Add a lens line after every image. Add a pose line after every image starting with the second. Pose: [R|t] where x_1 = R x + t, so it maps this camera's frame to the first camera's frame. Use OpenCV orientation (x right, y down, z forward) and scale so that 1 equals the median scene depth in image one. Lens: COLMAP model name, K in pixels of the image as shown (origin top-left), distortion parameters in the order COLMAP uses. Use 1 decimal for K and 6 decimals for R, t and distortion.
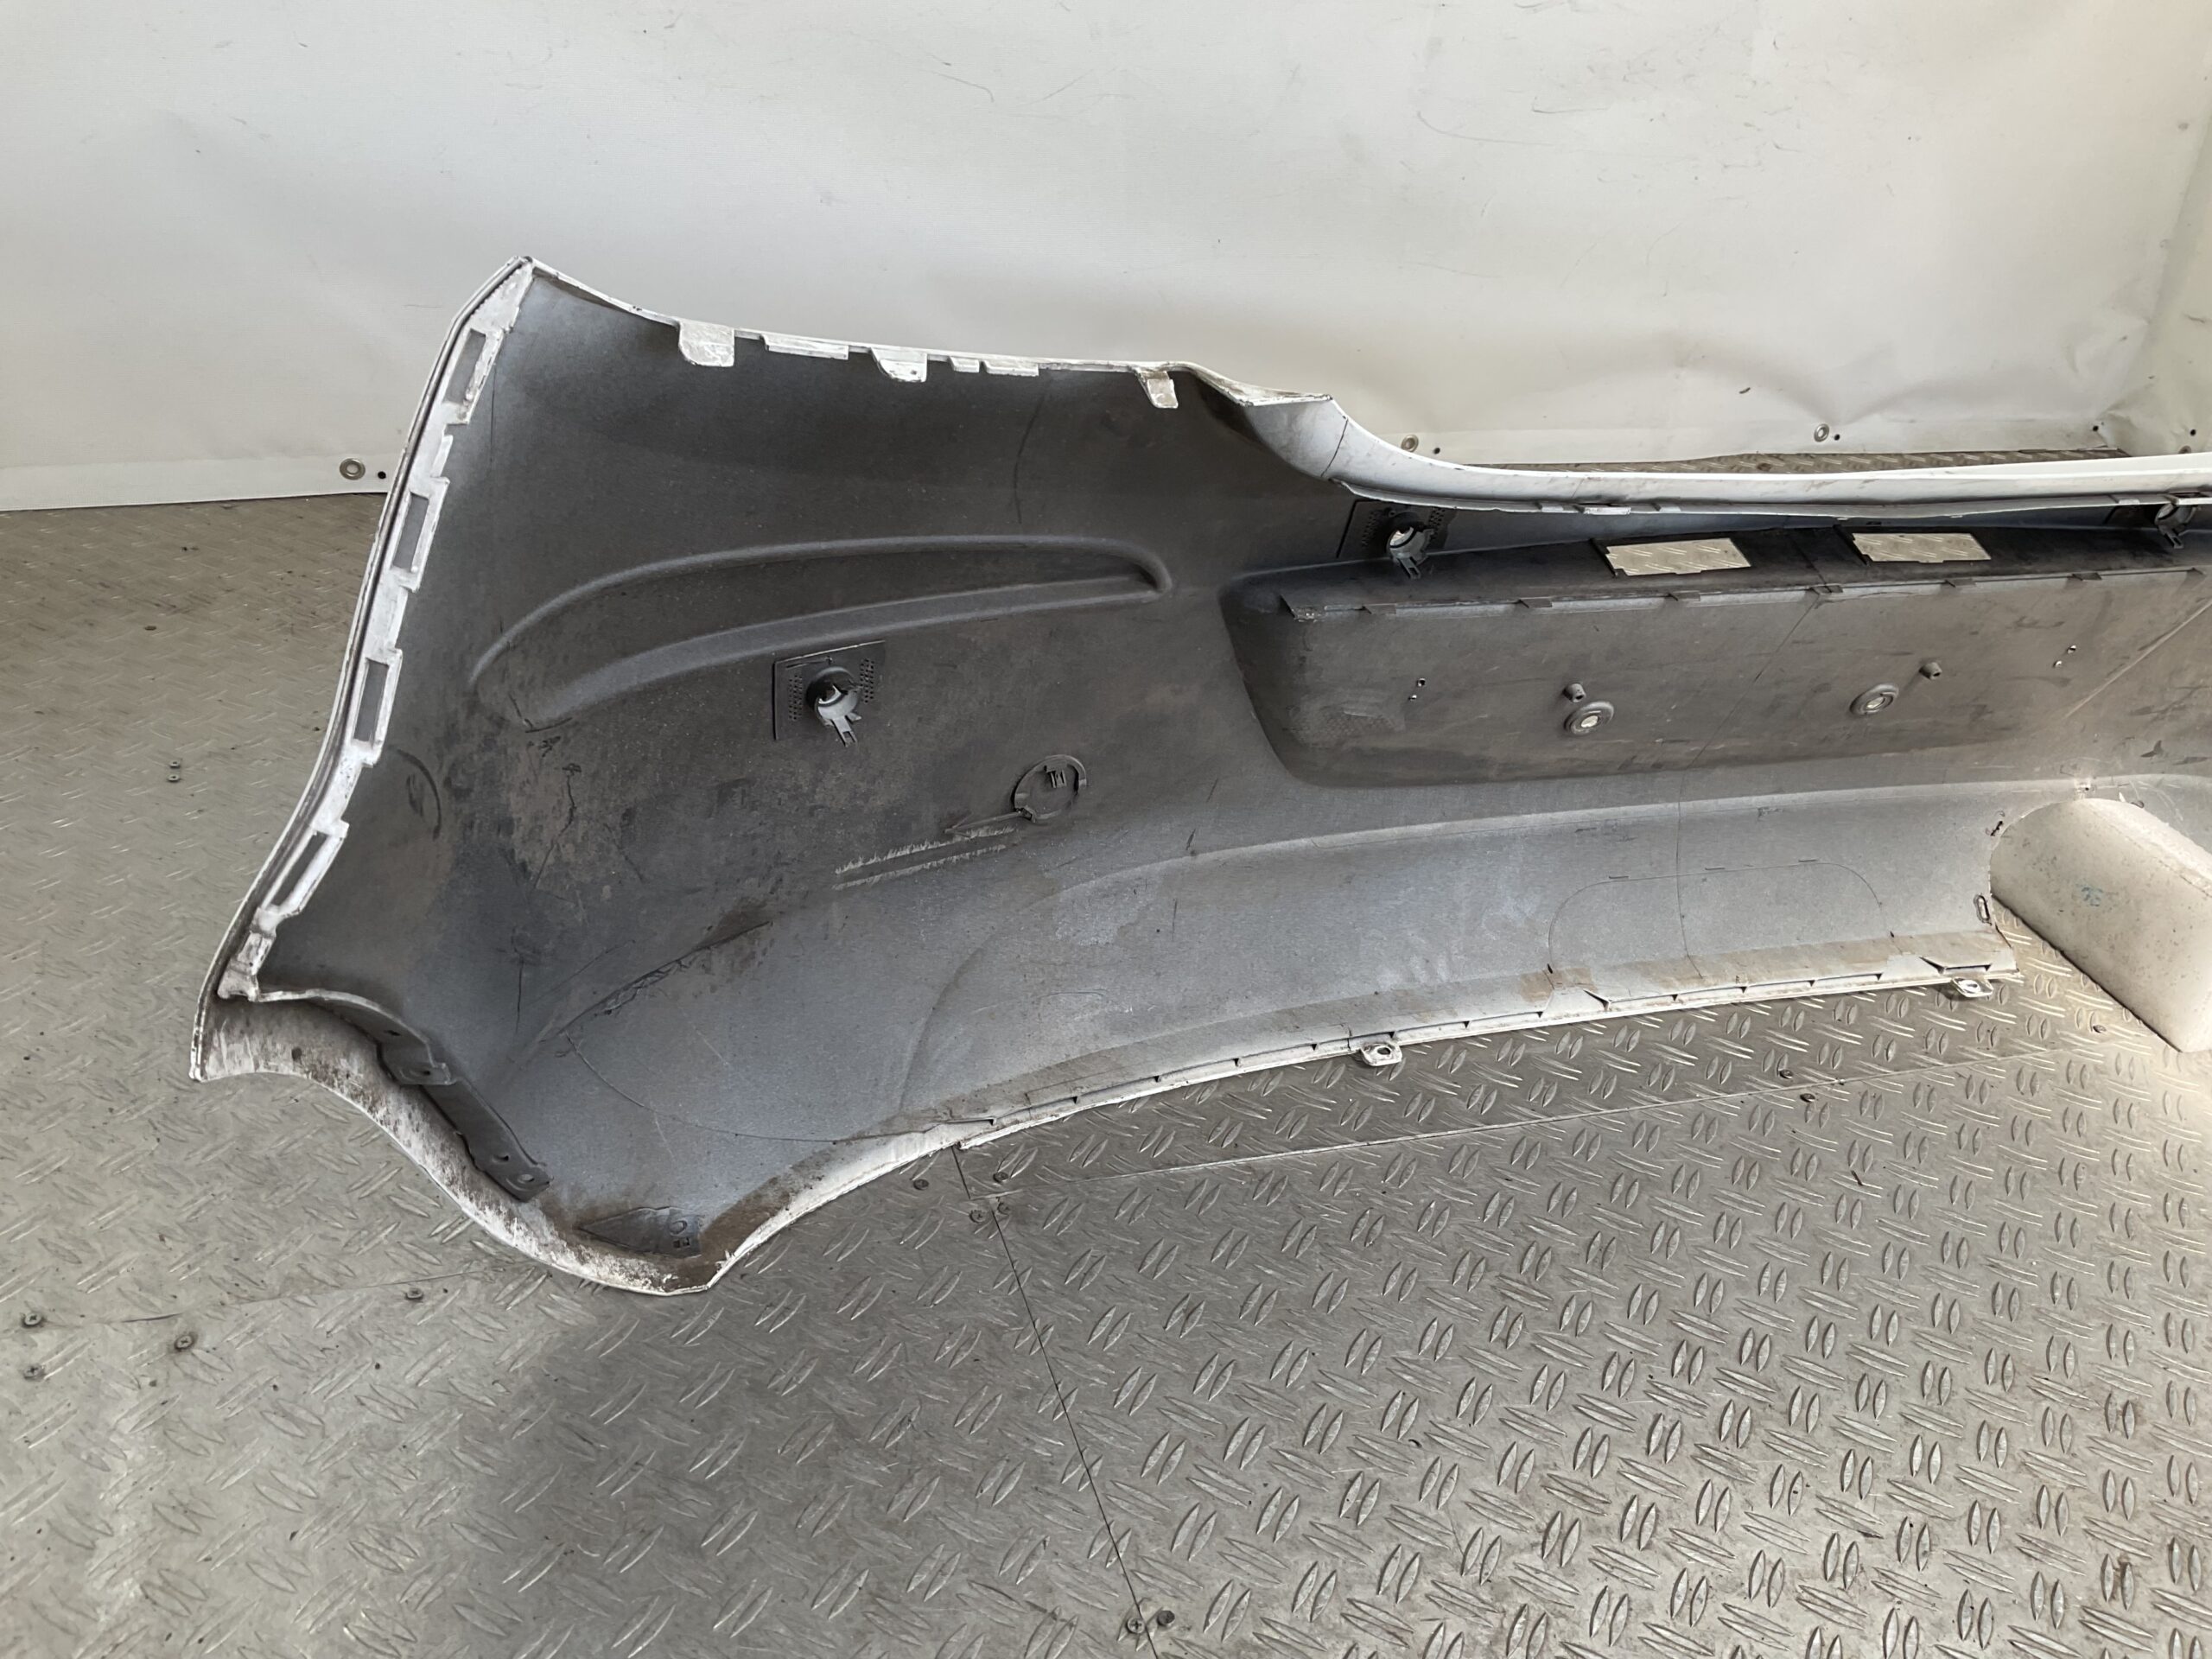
lens RADIAL K [[1852.7, 0, 1095.8], [0, 1852.7, 820.3], [0, 0, 1]] dist [0.077857, -0.128693]
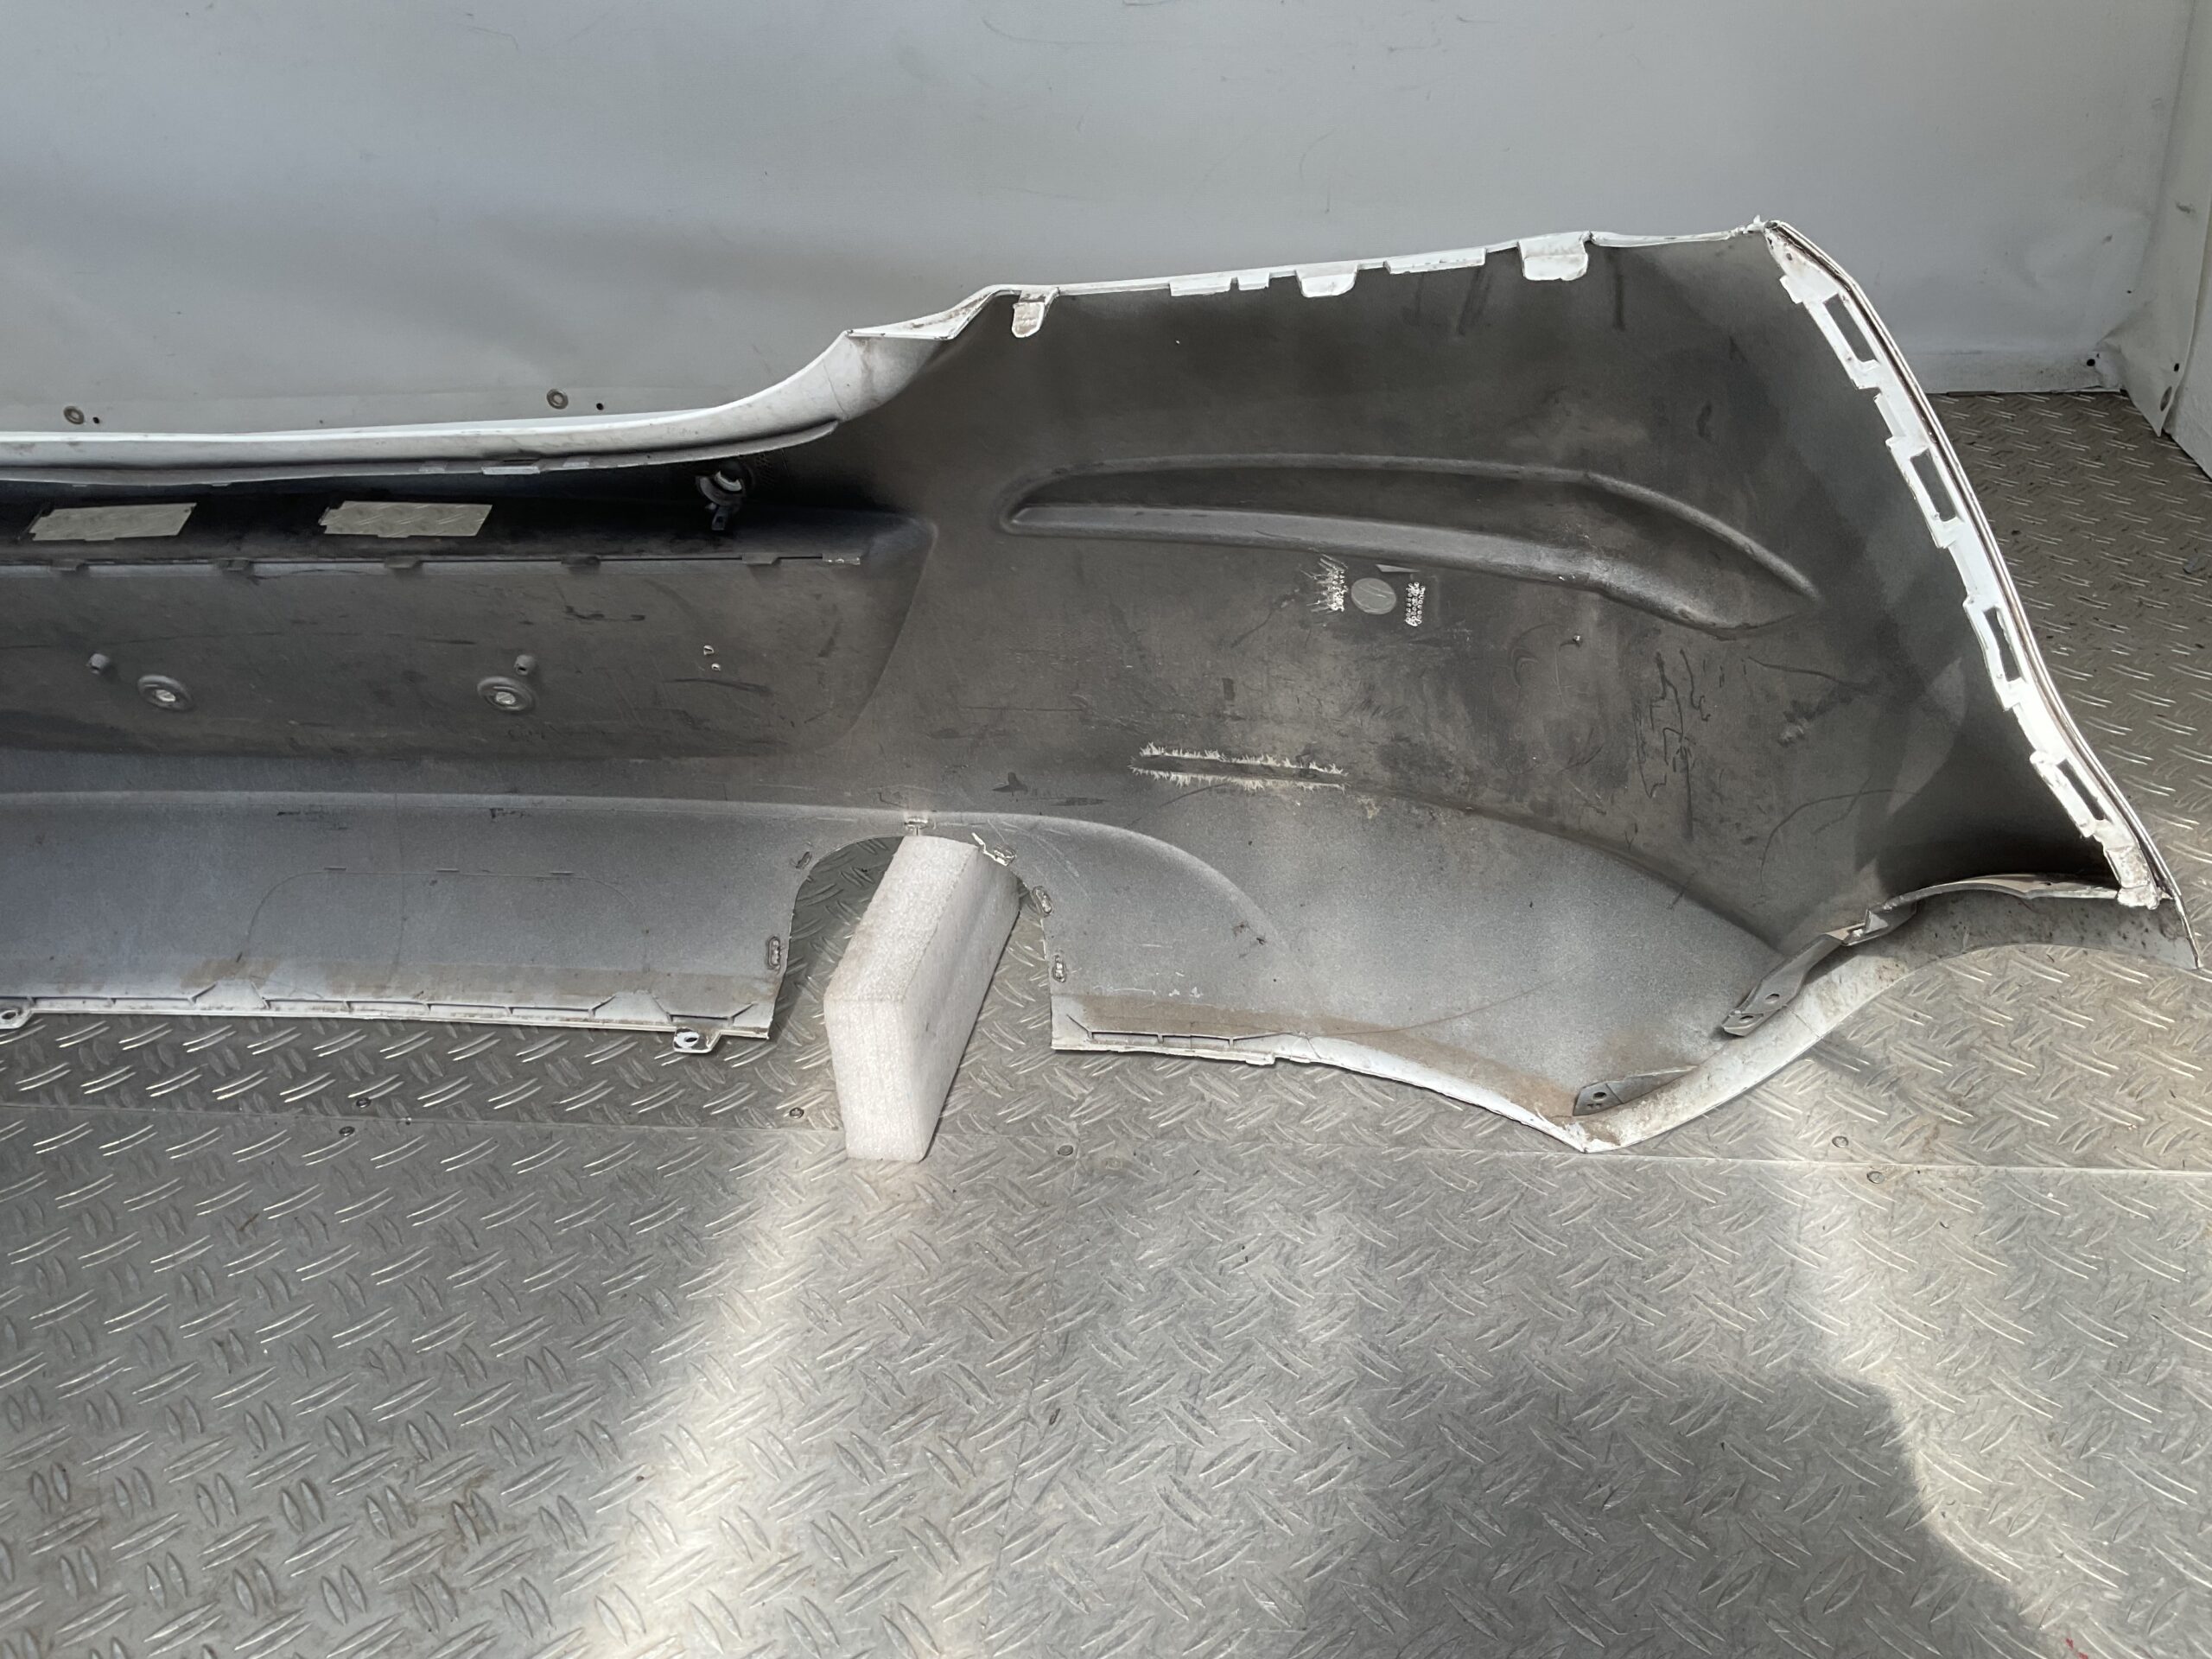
lens RADIAL K [[1852.7, 0, 1118.9], [0, 1852.7, 827.0], [0, 0, 1]] dist [0.077857, -0.128693]
pose [[0.909081, 0.098216, -0.404878, 0.989631], [-0.080912, 0.994933, 0.059679, -0.074977], [0.408688, -0.021493, 0.912421, 0.311173]]
